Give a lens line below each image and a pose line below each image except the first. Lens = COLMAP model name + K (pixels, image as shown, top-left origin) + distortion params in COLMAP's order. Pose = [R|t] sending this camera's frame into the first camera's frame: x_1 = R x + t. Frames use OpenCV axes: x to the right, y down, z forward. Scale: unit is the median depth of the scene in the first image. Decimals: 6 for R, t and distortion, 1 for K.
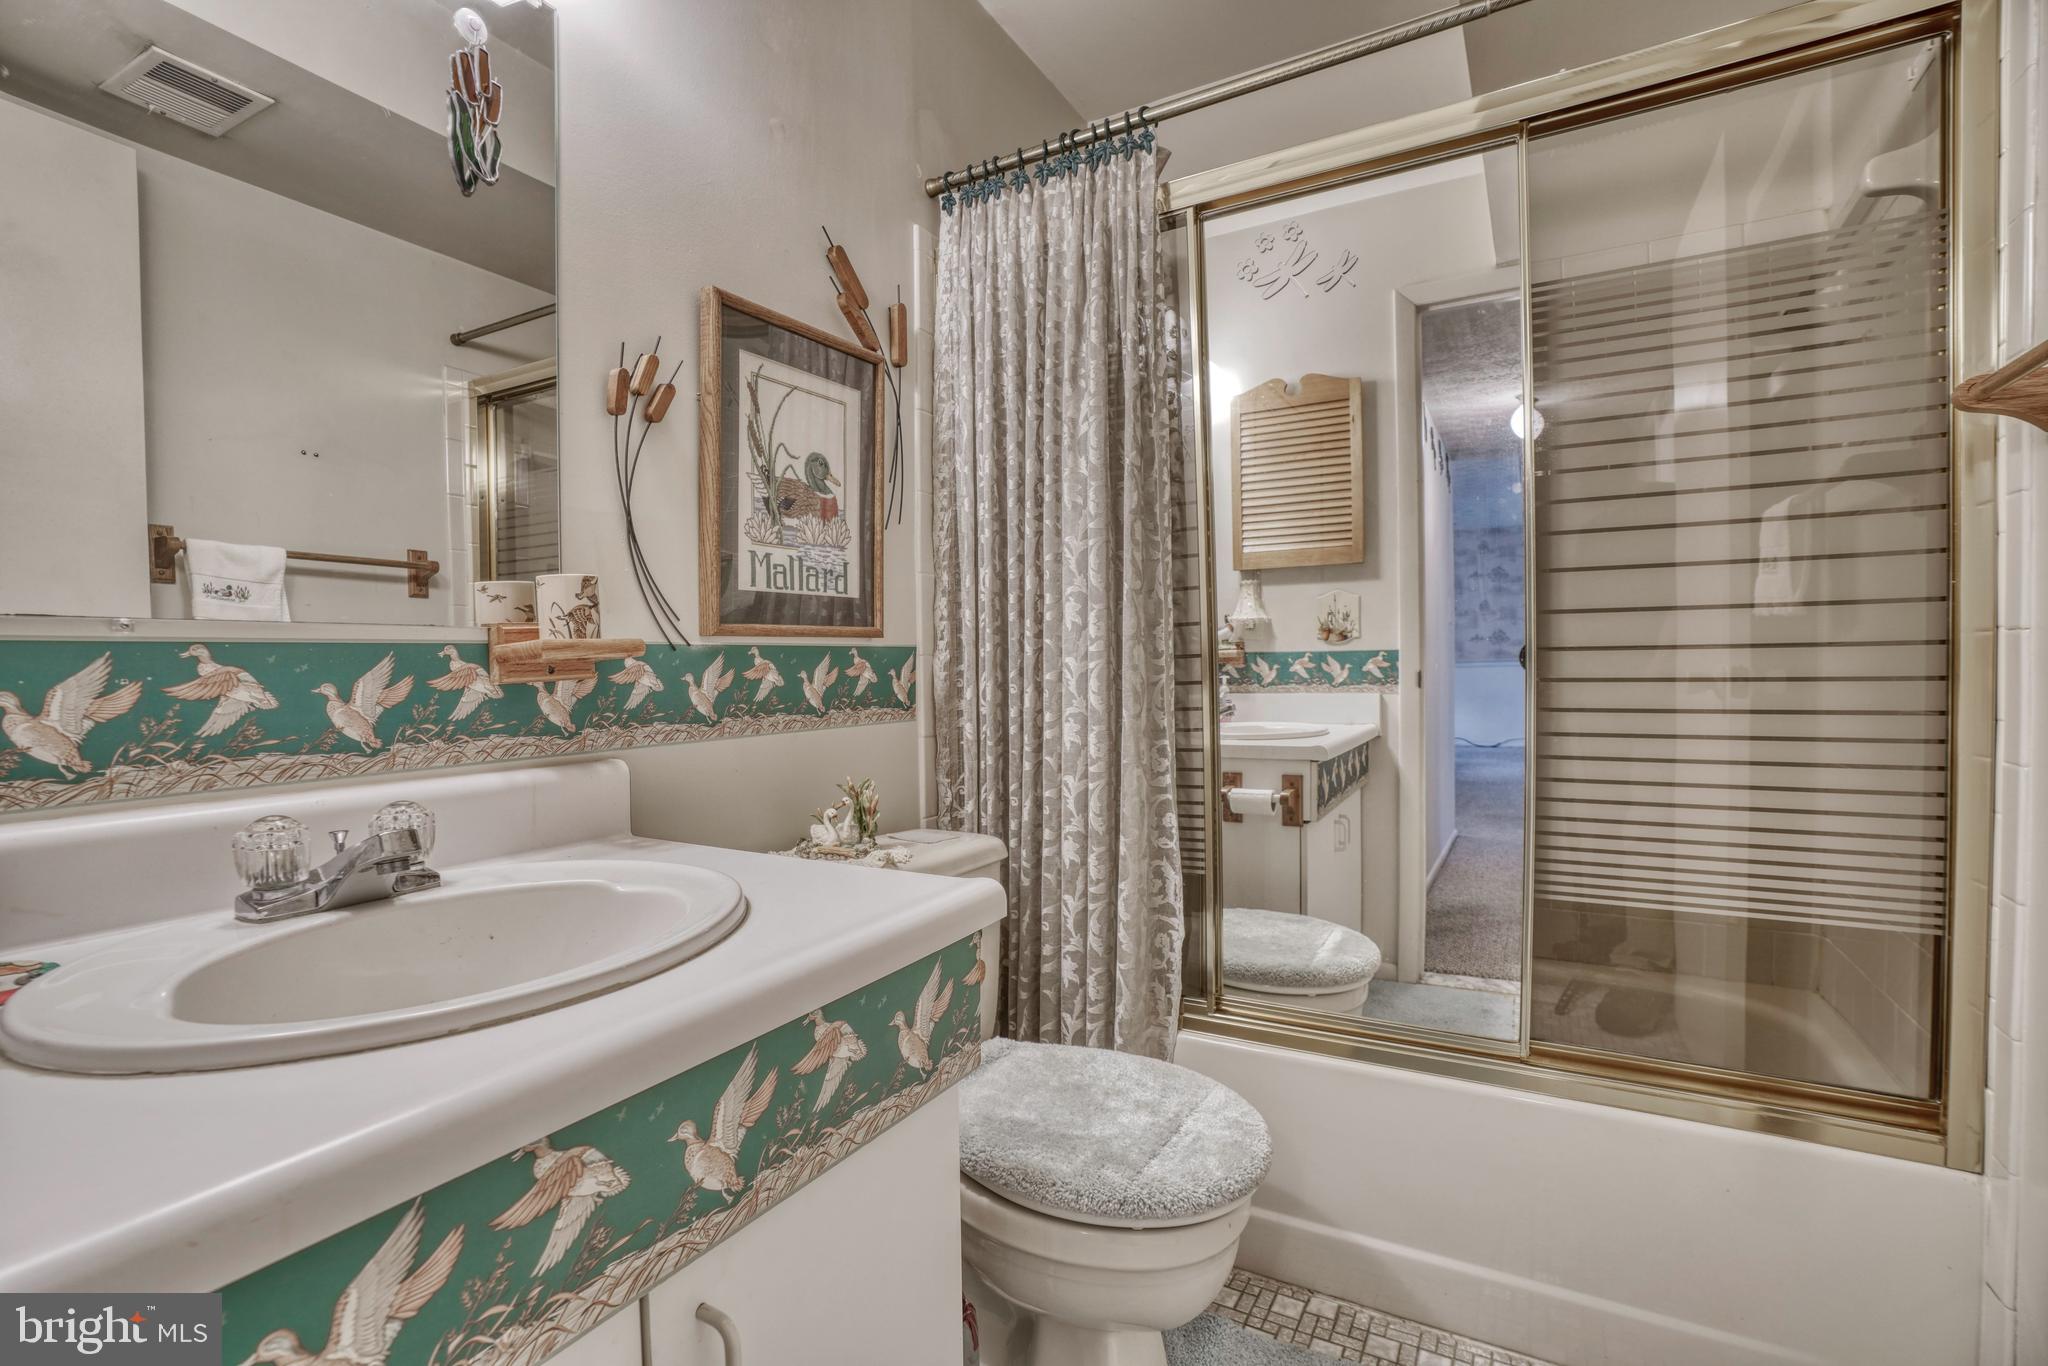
lens RADIAL K [[938.8, 0, 991.2], [0, 938.8, 687.4], [0, 0, 1]] dist [-0.065129, 0.020956]
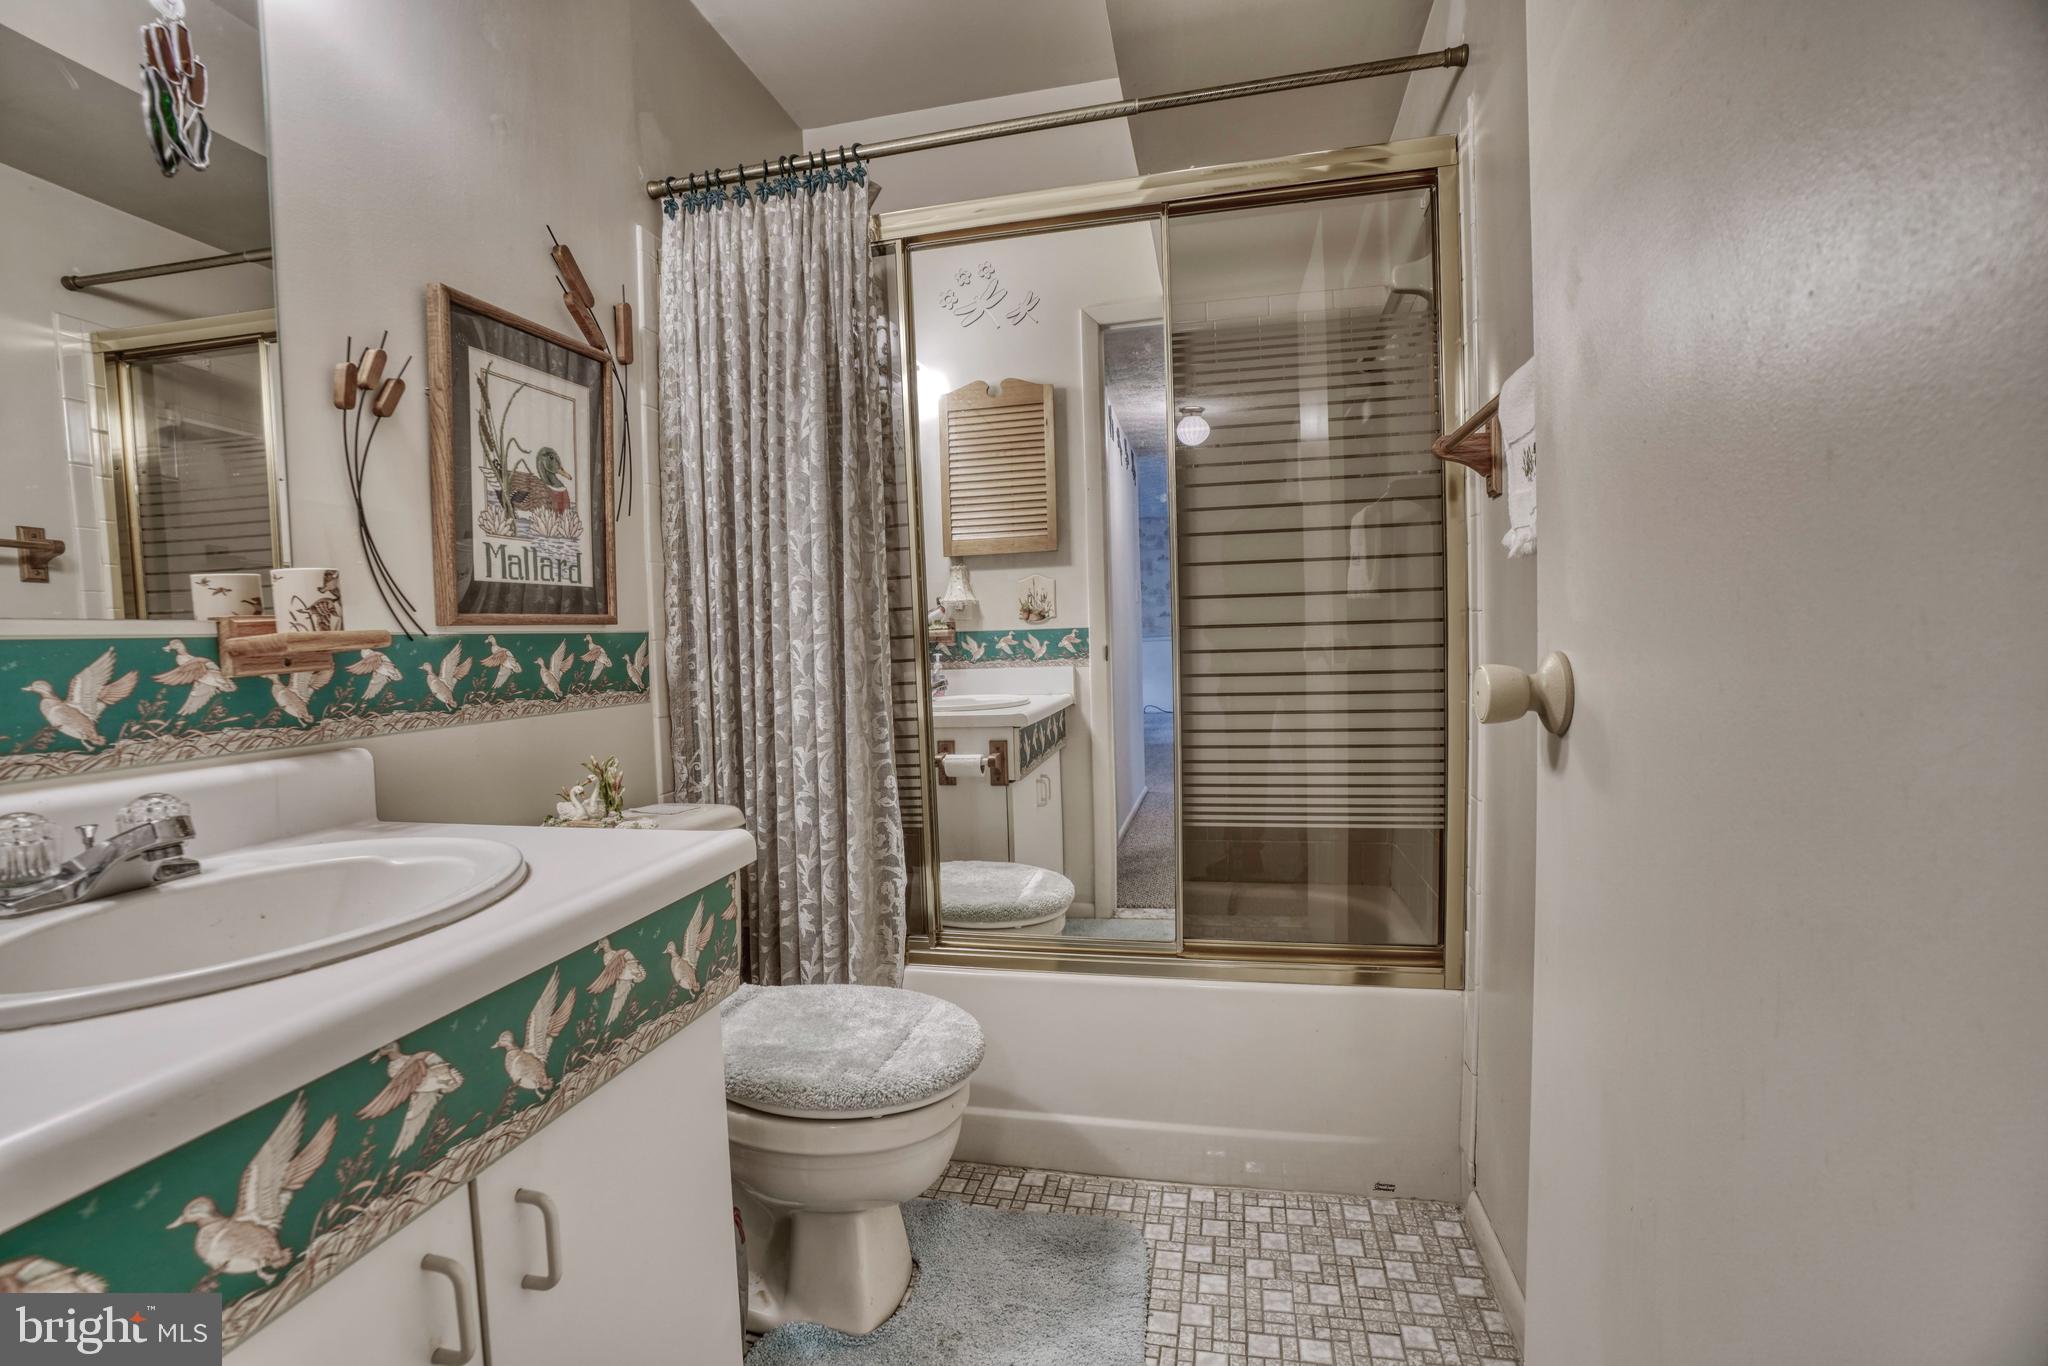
lens RADIAL K [[938.8, 0, 1014.4], [0, 938.8, 681.5], [0, 0, 1]] dist [-0.065129, 0.020956]
pose [[0.948444, -0.028742, 0.315637, -0.030856], [0.023702, 0.999523, 0.019796, 0.001475], [-0.316056, -0.011294, 0.948673, -0.172655]]
